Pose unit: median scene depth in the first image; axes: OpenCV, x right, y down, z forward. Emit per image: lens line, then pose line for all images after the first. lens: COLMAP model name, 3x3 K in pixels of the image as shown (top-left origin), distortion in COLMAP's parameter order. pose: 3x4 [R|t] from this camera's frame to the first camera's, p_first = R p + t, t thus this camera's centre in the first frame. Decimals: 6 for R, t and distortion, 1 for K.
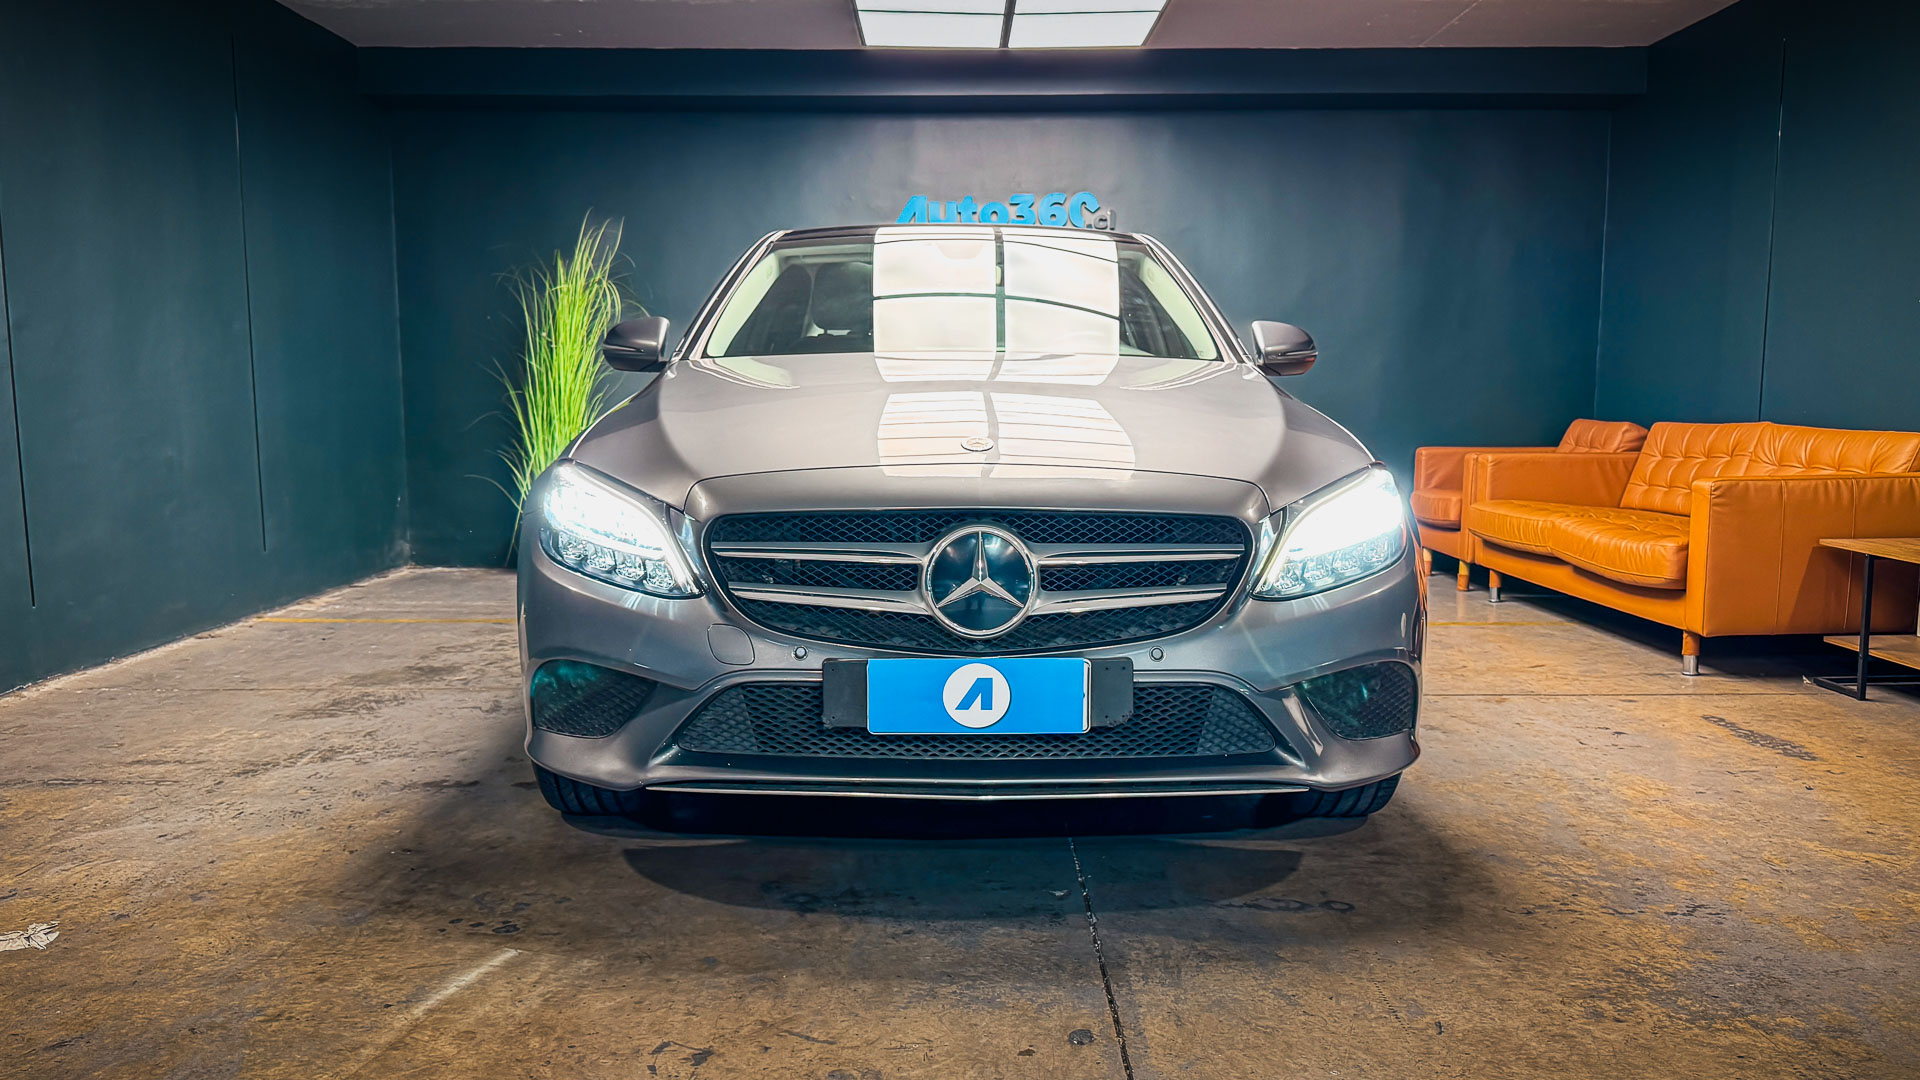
lens RADIAL K [[1337.8, 0, 1082.2], [0, 1337.8, 553.9], [0, 0, 1]] dist [0.096692, -0.099073]
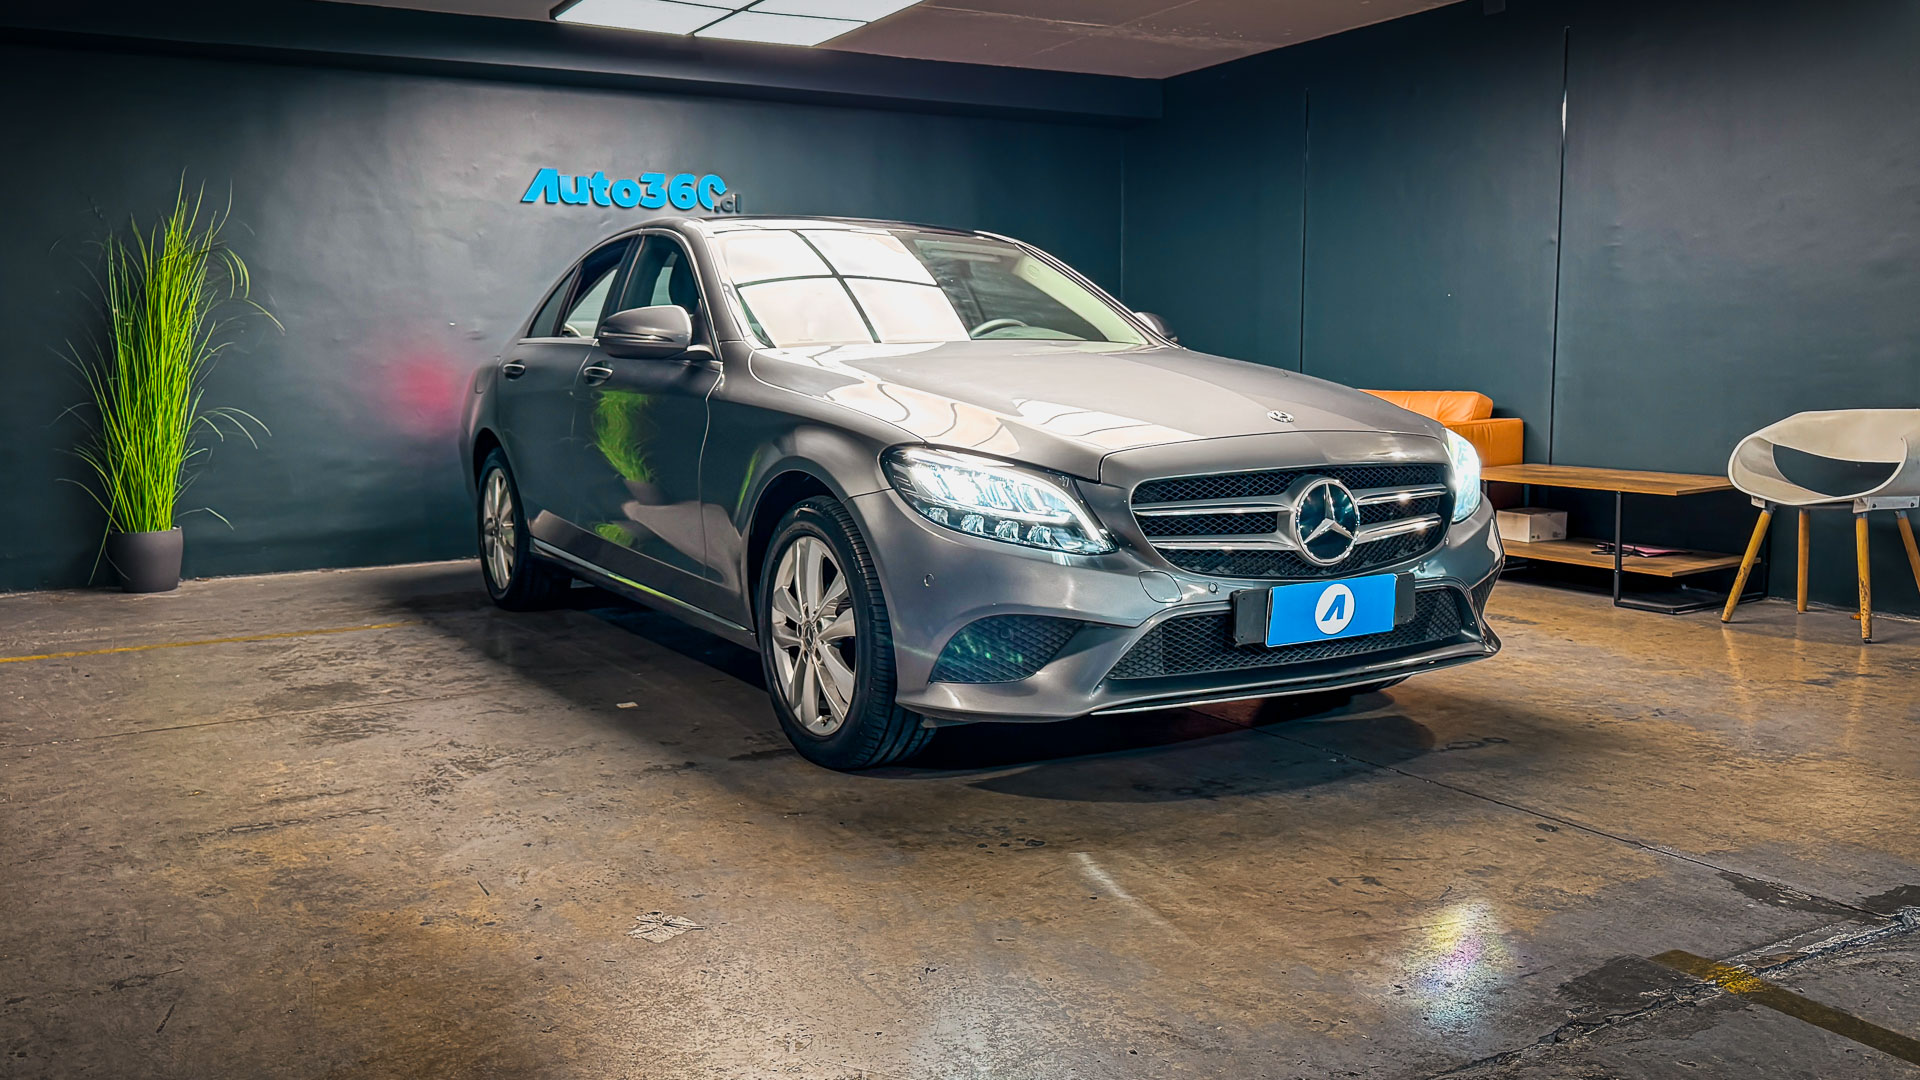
lens RADIAL K [[1341.2, 0, 960.0], [0, 1341.2, 540.0], [0, 0, 1]] dist [0.147698, -0.258440]
pose [[0.891586, -0.069948, 0.447416, -0.973378], [0.065773, 0.997524, 0.024882, -0.017145], [-0.448049, 0.007244, 0.893980, -0.009985]]
